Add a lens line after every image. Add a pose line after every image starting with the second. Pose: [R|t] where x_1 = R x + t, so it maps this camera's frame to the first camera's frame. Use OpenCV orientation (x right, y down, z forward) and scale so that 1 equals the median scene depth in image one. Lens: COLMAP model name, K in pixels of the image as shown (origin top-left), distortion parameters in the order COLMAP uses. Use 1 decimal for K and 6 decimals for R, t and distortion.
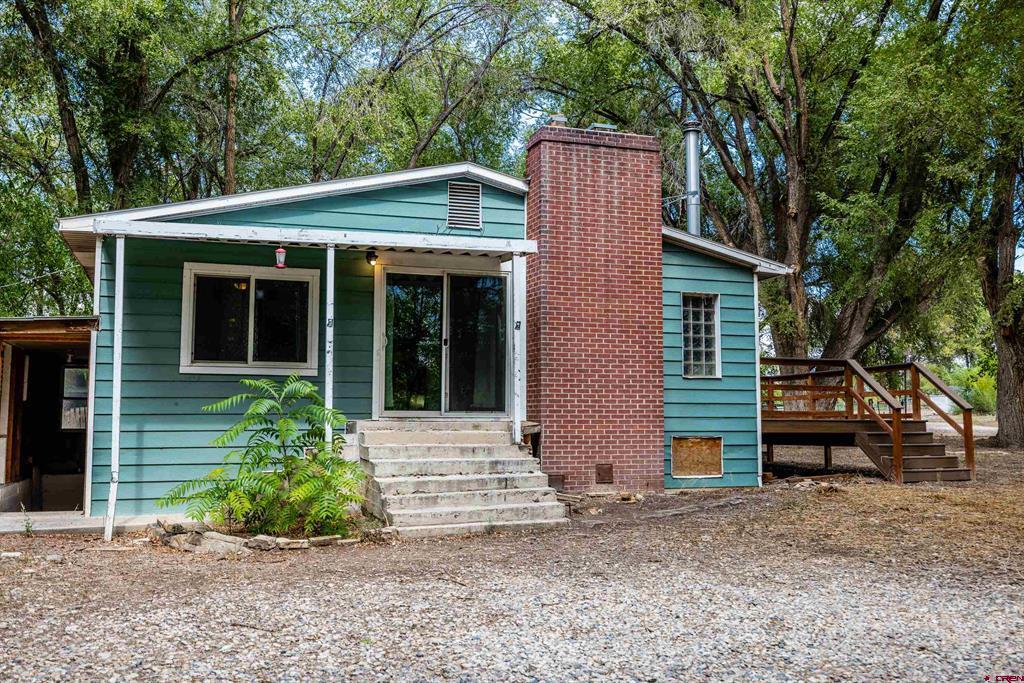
lens RADIAL K [[942.8, 0, 512.0], [0, 942.8, 341.5], [0, 0, 1]] dist [-0.004457, 0.004912]
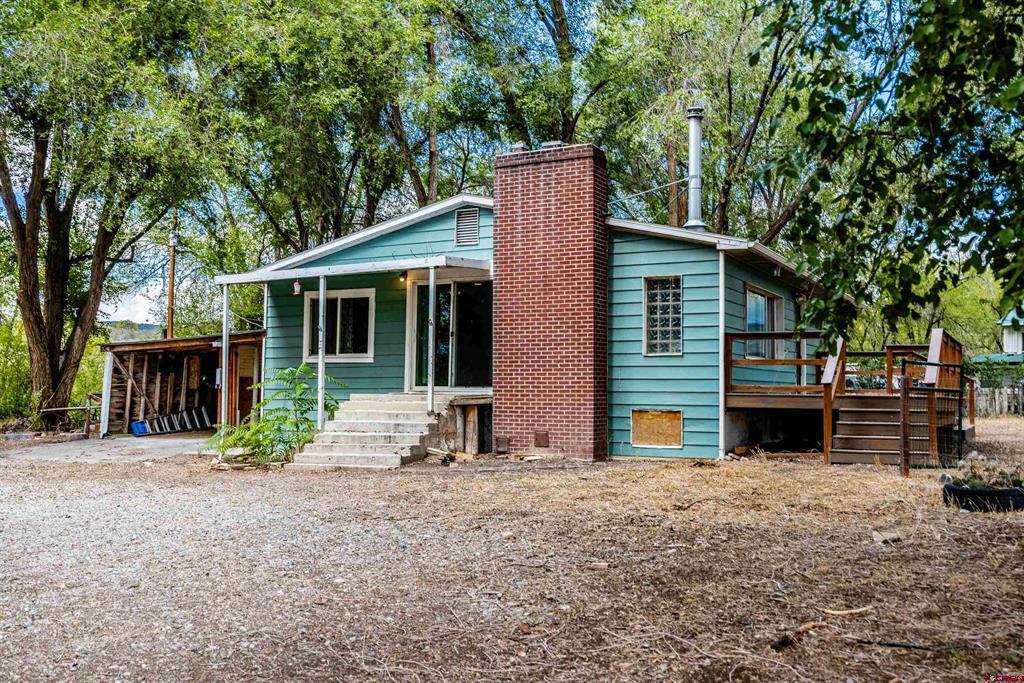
lens RADIAL K [[942.8, 0, 512.0], [0, 942.8, 341.5], [0, 0, 1]] dist [-0.004457, 0.004912]
pose [[0.702400, -0.034902, -0.710927, 0.906614], [0.056034, 0.998409, 0.006347, 0.006901], [0.709574, -0.044295, 0.703238, 0.133600]]
